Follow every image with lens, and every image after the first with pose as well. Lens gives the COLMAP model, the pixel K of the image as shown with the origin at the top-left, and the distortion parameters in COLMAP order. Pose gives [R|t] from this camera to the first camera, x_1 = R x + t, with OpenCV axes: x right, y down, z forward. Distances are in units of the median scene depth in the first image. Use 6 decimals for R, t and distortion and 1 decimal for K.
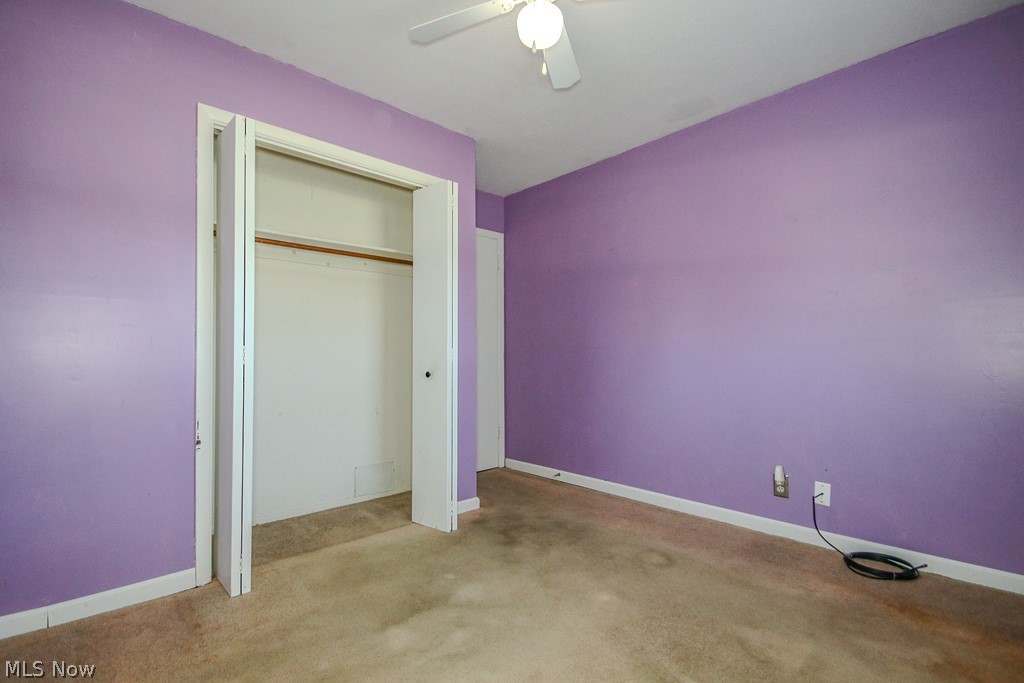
lens RADIAL K [[480.1, 0, 516.6], [0, 480.1, 349.2], [0, 0, 1]] dist [0.034784, -0.021814]
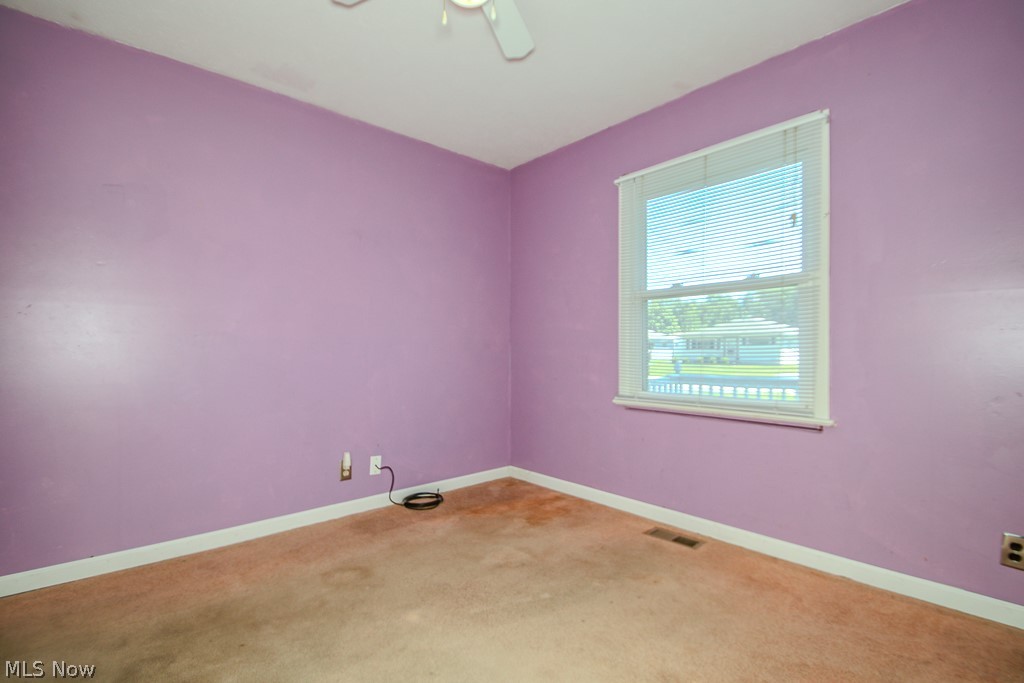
lens RADIAL K [[480.1, 0, 516.6], [0, 480.1, 349.2], [0, 0, 1]] dist [0.034784, -0.021814]
pose [[-0.003868, 0.009028, 0.999952, -0.628730], [-0.022022, 0.999716, -0.009111, 0.008931], [-0.999750, -0.022056, -0.003668, 0.695488]]
